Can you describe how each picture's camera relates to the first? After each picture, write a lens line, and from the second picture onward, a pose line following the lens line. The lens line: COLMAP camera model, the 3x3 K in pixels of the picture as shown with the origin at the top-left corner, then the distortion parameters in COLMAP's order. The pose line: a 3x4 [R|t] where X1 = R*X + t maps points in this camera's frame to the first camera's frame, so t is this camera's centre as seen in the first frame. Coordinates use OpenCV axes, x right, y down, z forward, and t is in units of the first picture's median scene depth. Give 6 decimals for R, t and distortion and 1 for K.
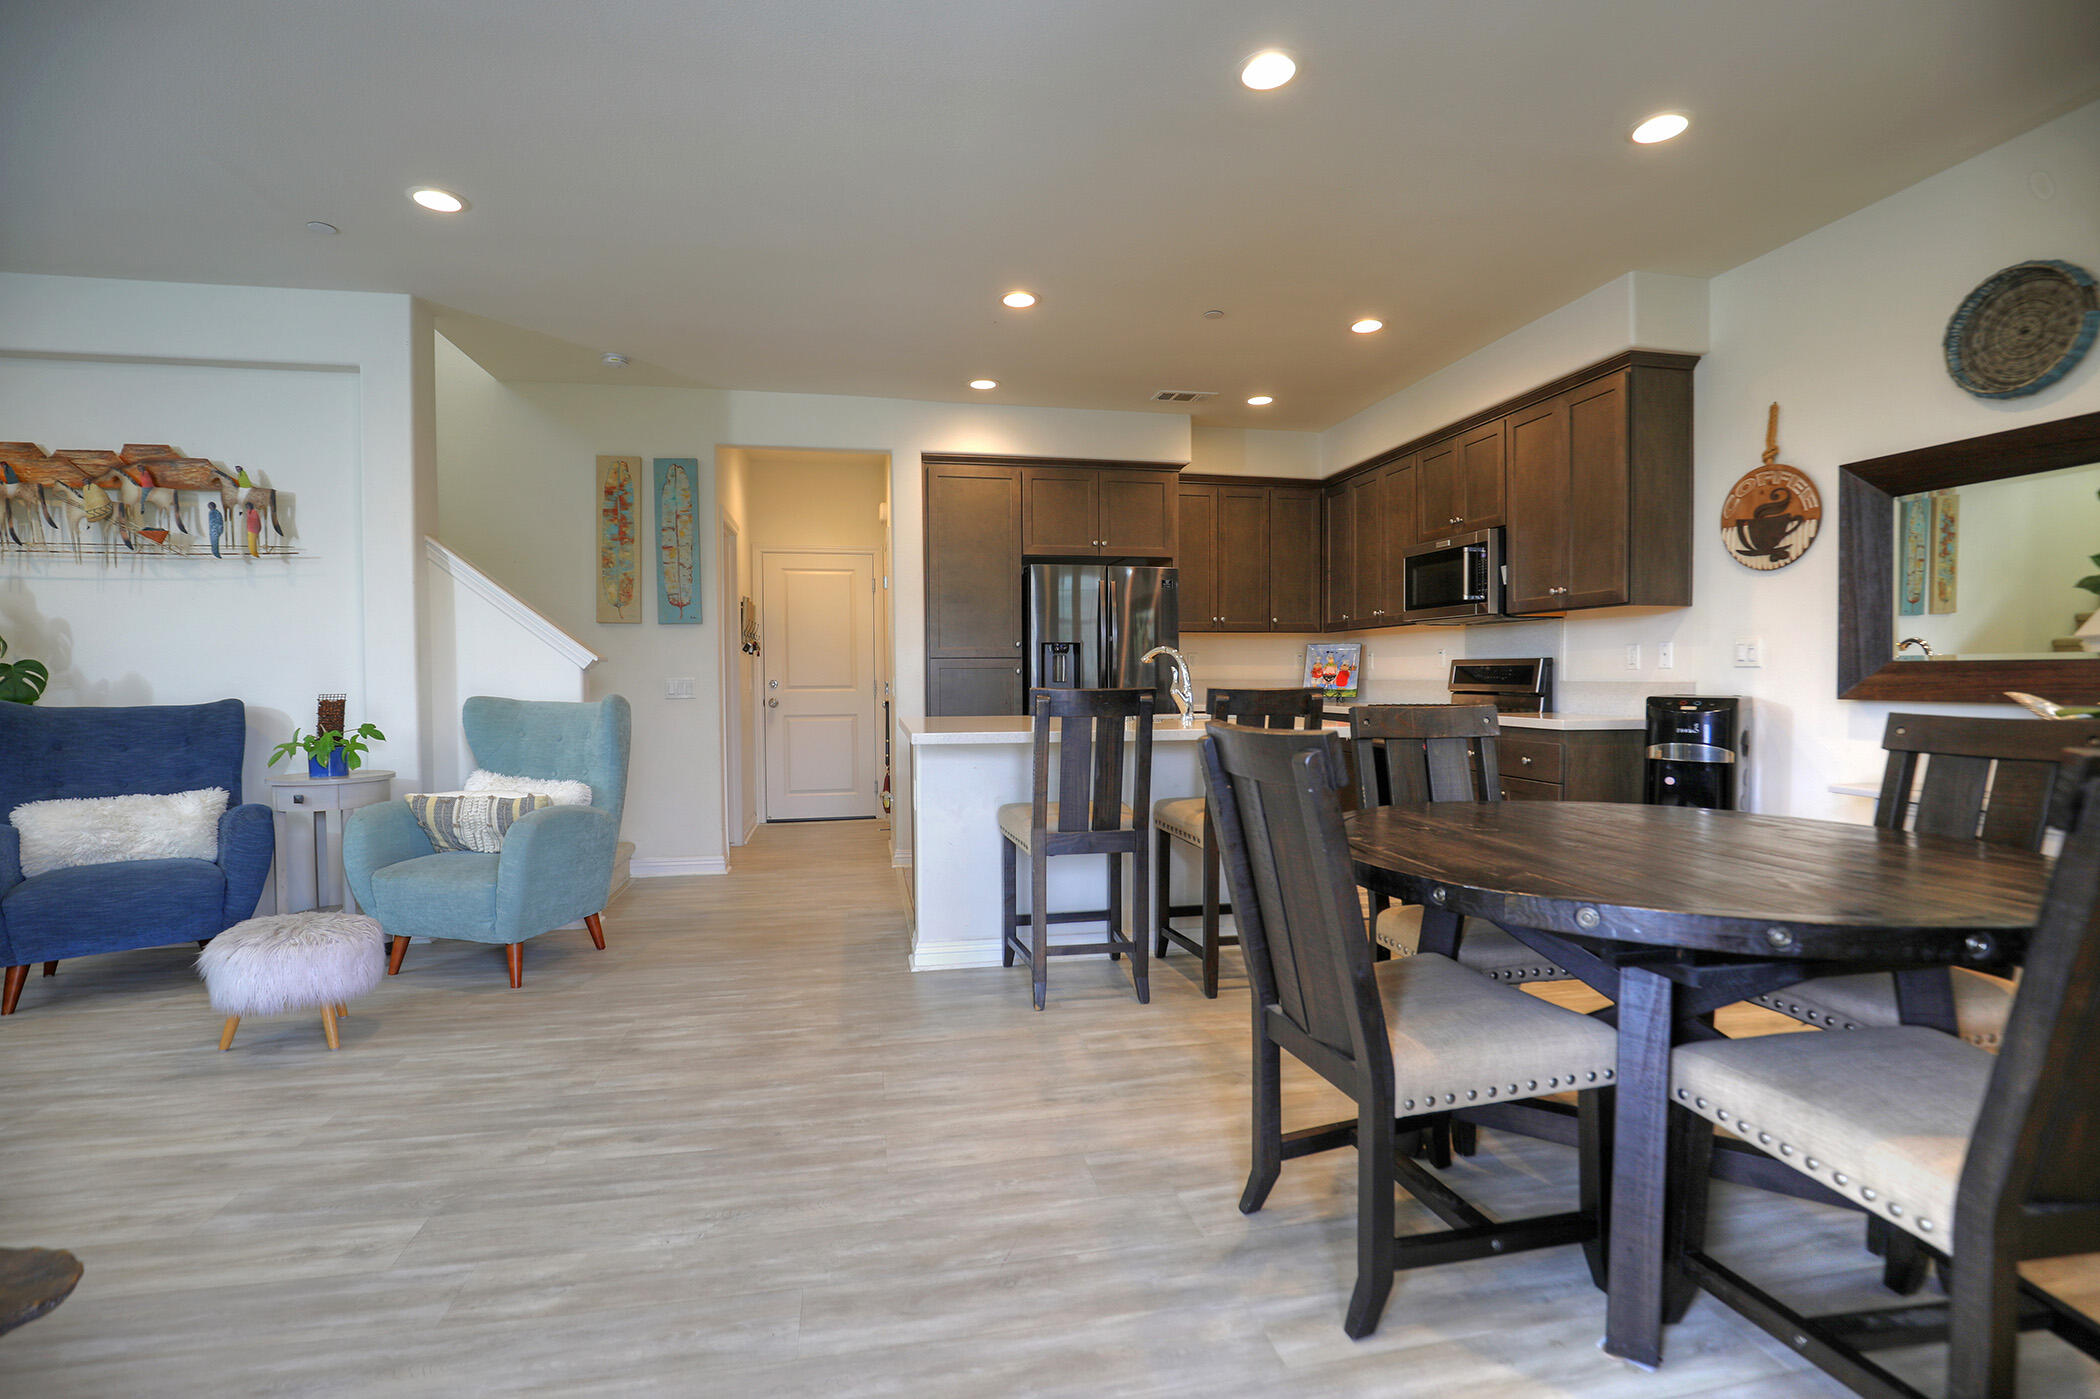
lens RADIAL K [[919.1, 0, 995.7], [0, 919.1, 697.9], [0, 0, 1]] dist [-0.024690, 0.000249]
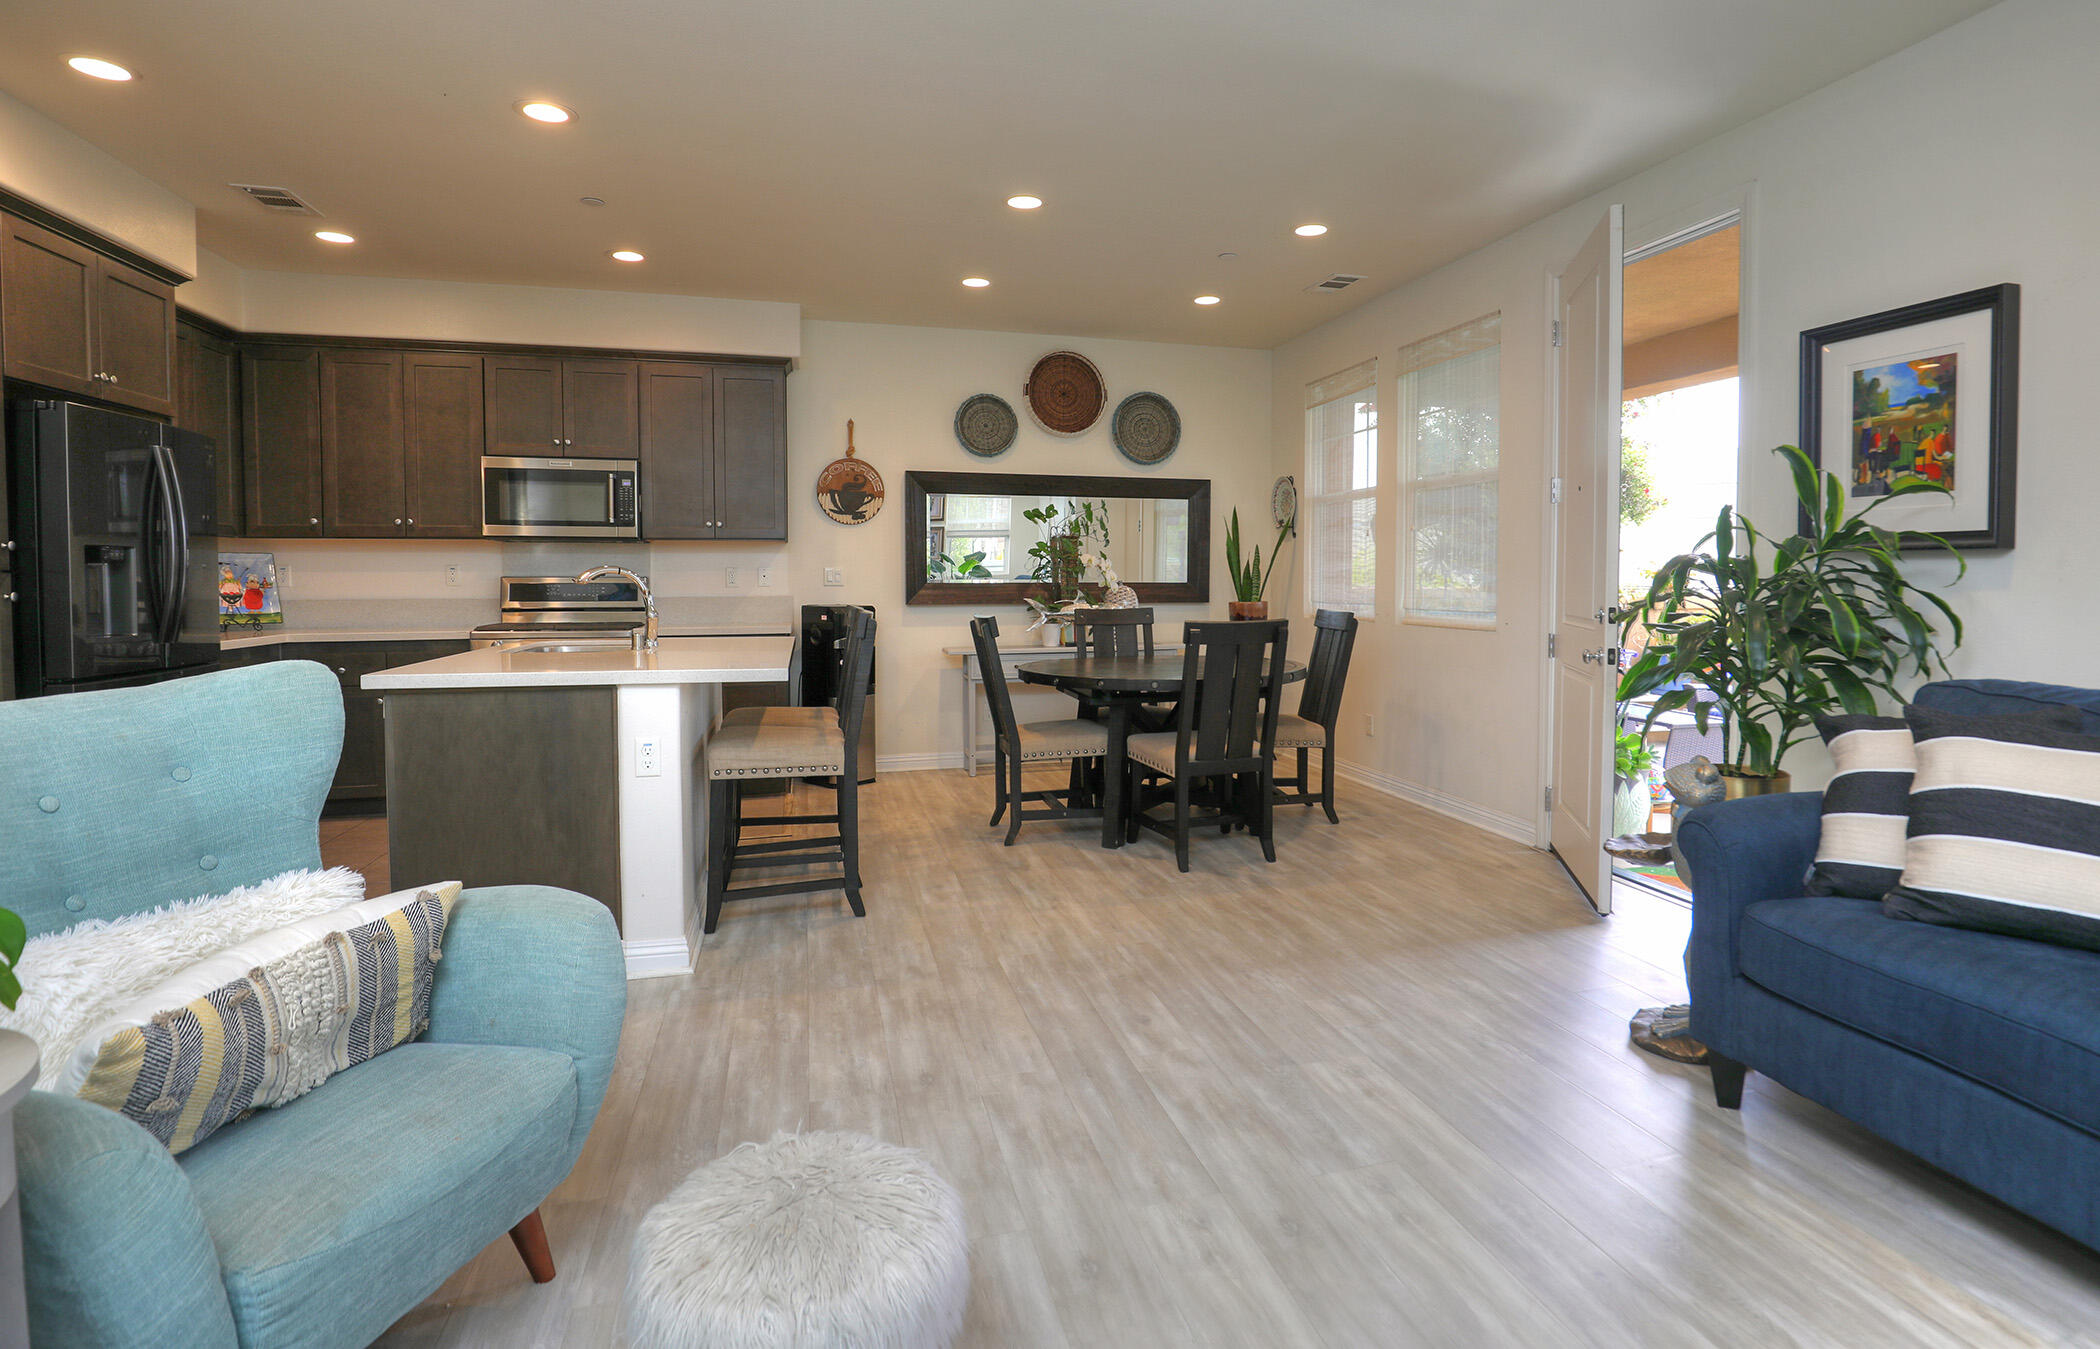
lens RADIAL K [[1083.7, 0, 1094.2], [0, 1083.7, 616.8], [0, 0, 1]] dist [-0.024989, -0.000017]
pose [[-0.088540, -0.034637, 0.995470, -1.015467], [0.027063, 0.998943, 0.037164, -0.036544], [-0.995705, 0.030231, -0.087509, 0.700868]]
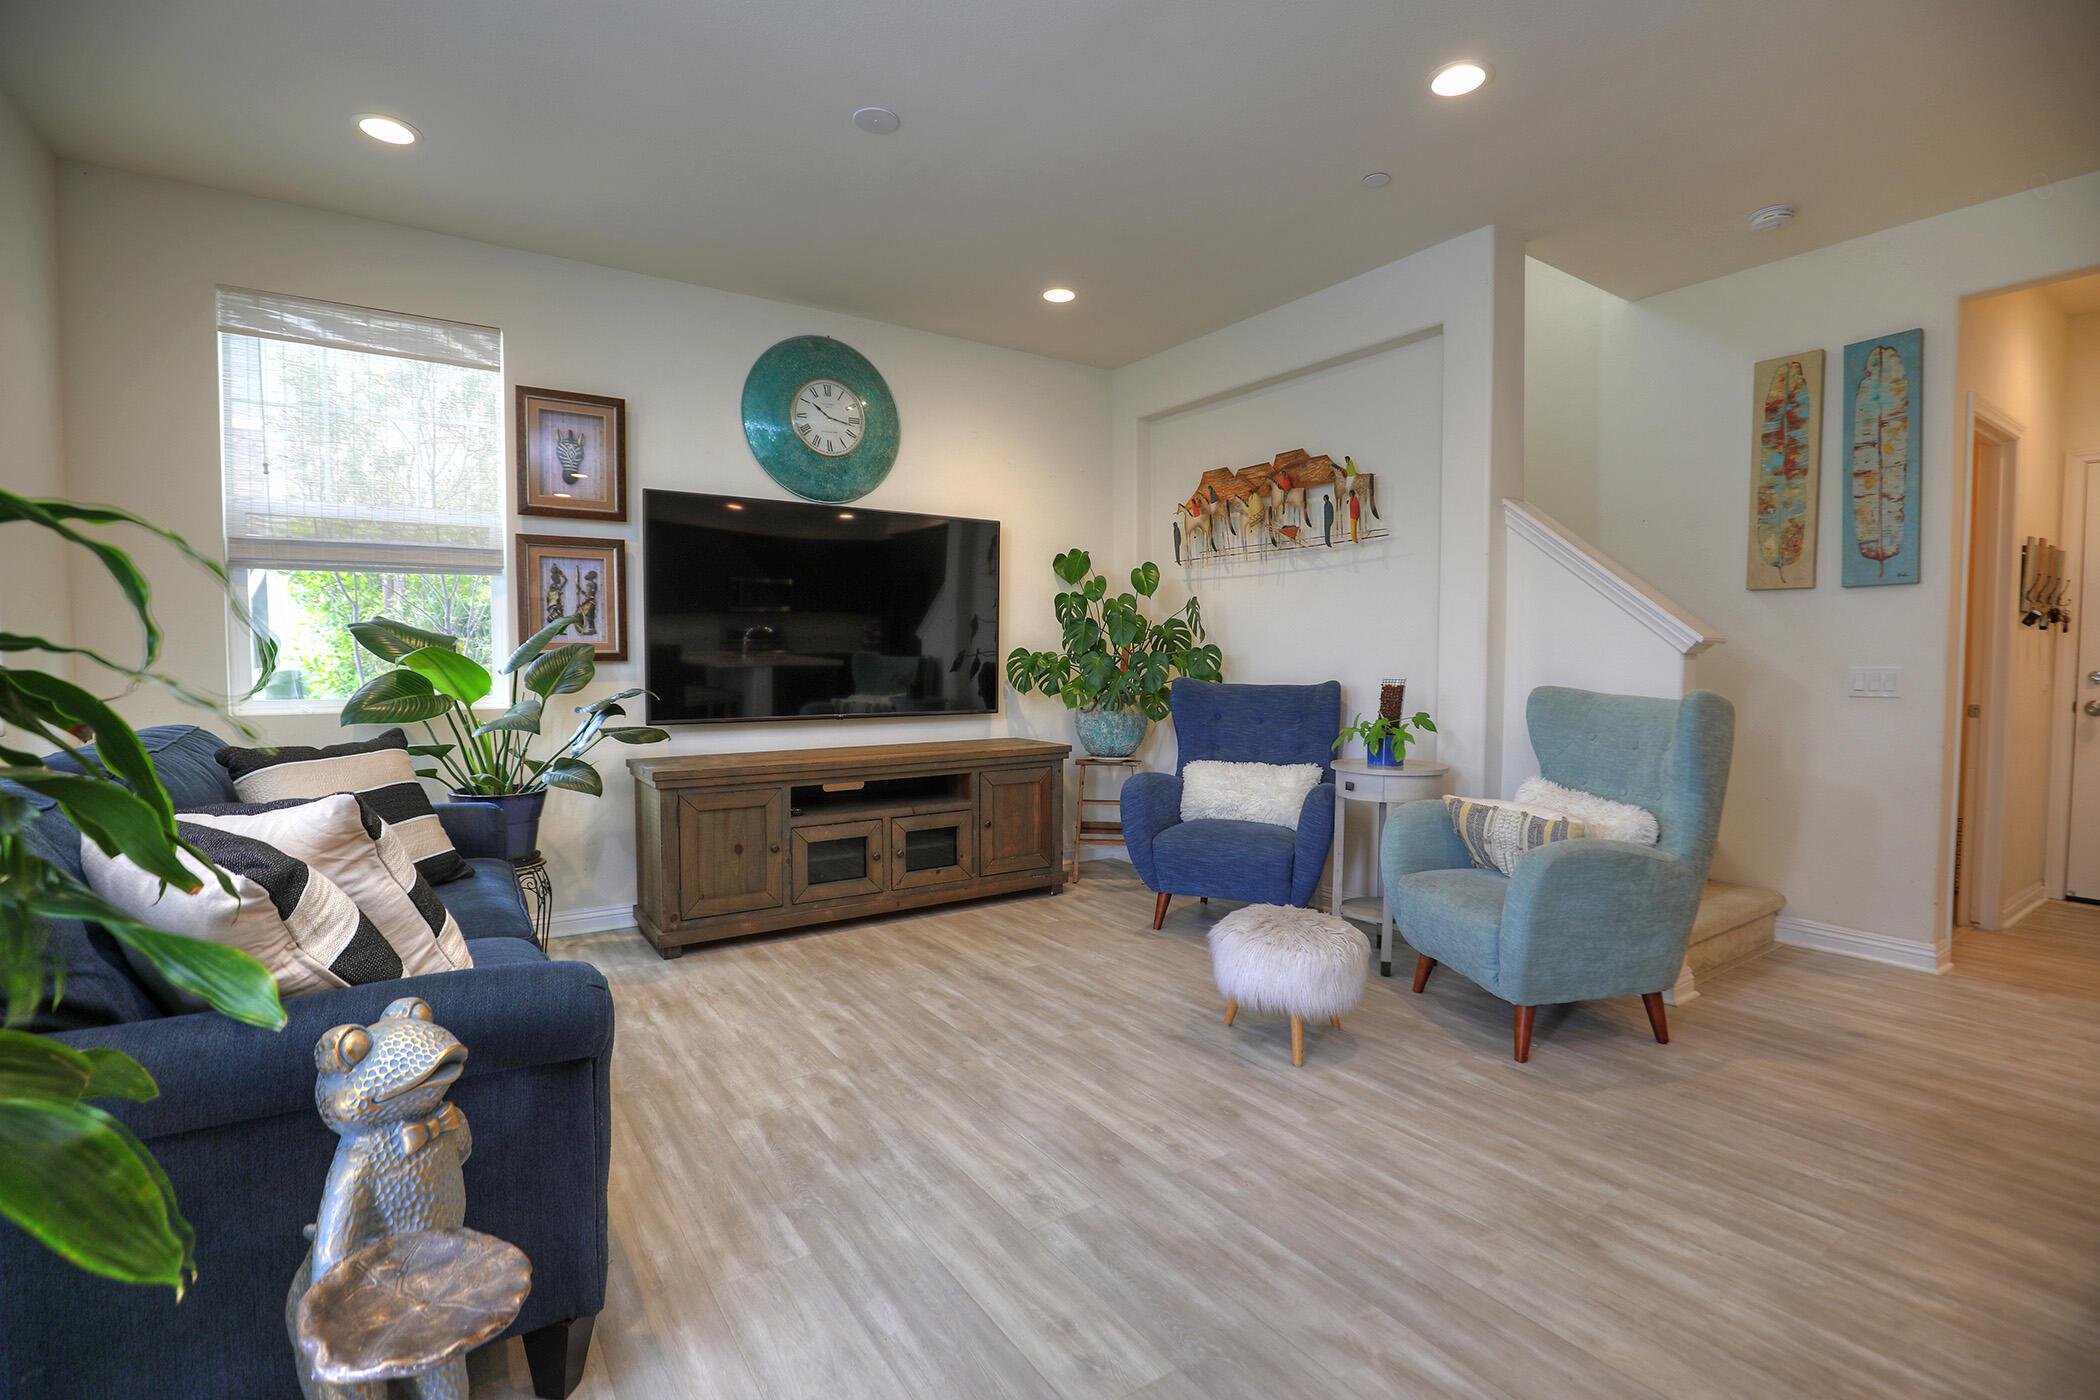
lens RADIAL K [[936.3, 0, 1107.6], [0, 936.3, 705.3], [0, 0, 1]] dist [-0.025877, 0.000199]
pose [[0.446012, 0.051942, -0.893519, 0.011593], [-0.027066, 0.998641, 0.044543, -0.012641], [0.894618, 0.004318, 0.446811, 0.301960]]
